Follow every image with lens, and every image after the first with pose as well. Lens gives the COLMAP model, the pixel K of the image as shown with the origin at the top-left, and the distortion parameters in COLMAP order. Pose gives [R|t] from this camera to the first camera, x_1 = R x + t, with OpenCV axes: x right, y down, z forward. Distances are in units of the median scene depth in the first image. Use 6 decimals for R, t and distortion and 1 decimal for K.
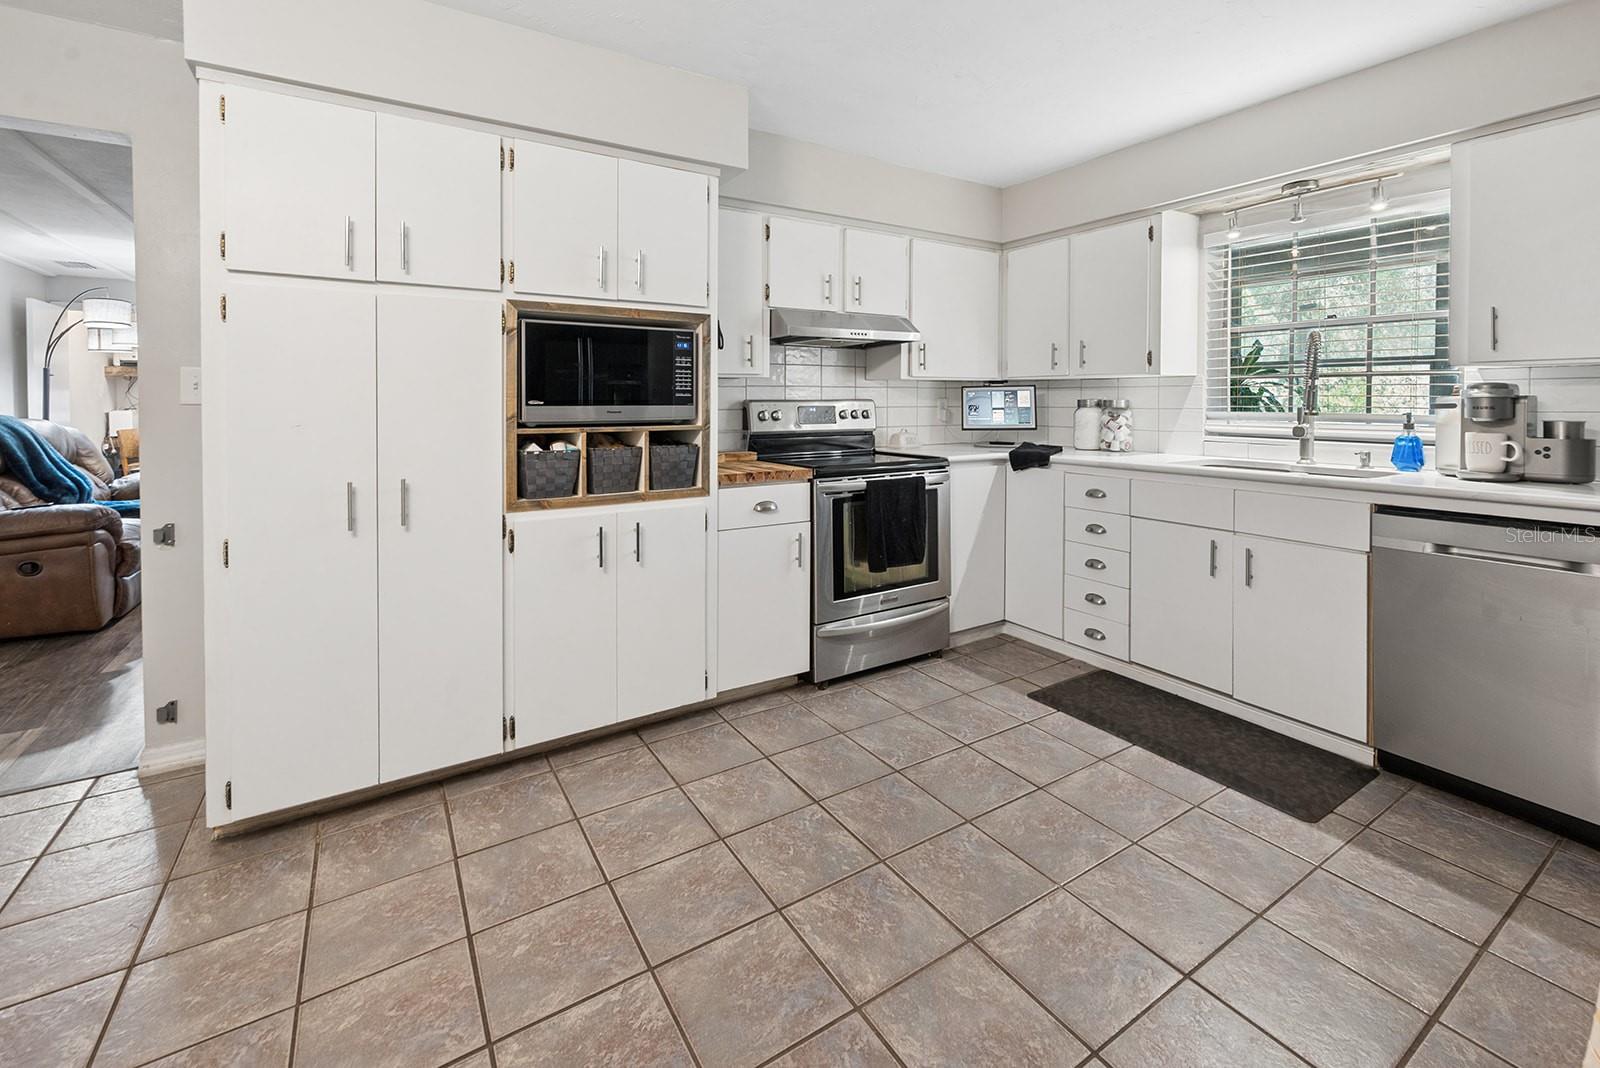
lens RADIAL K [[682.3, 0, 805.7], [0, 682.3, 407.8], [0, 0, 1]] dist [0.000935, 0.000136]
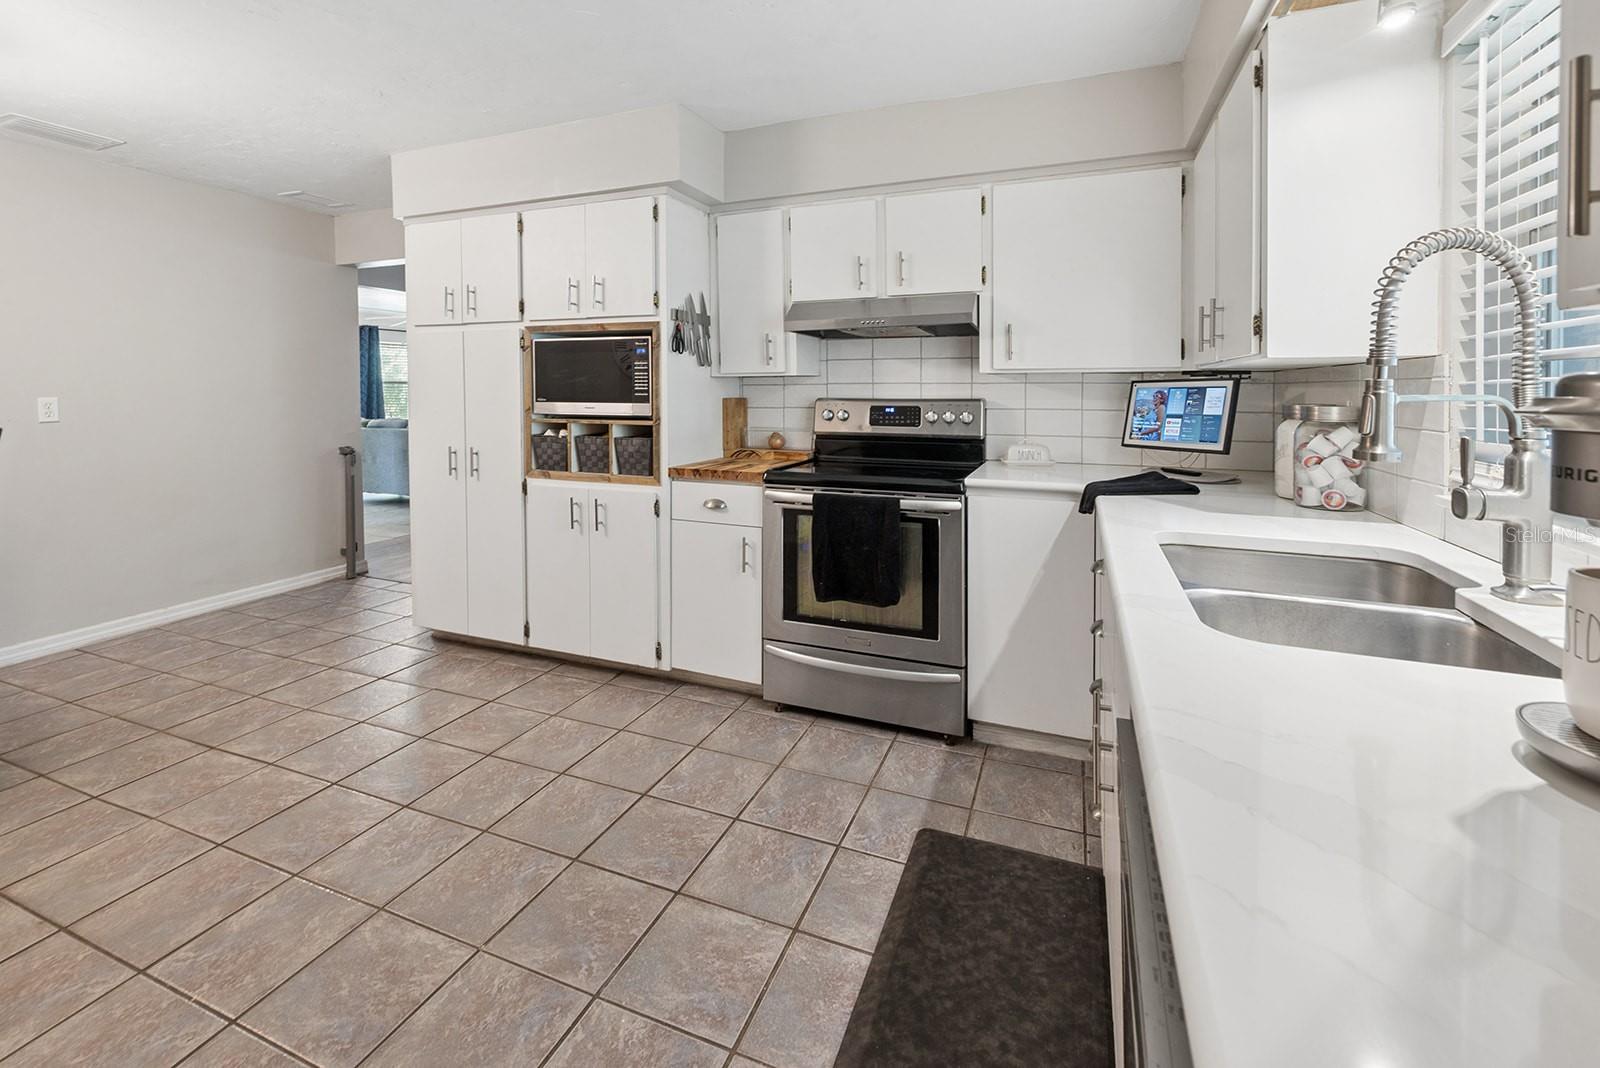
lens RADIAL K [[672.9, 0, 785.3], [0, 672.9, 402.3], [0, 0, 1]] dist [-0.001278, 0.000276]
pose [[0.588572, 0.015977, -0.808287, 0.868782], [-0.013220, 0.999861, 0.010137, -0.019666], [0.808337, 0.004719, 0.588701, 0.531586]]
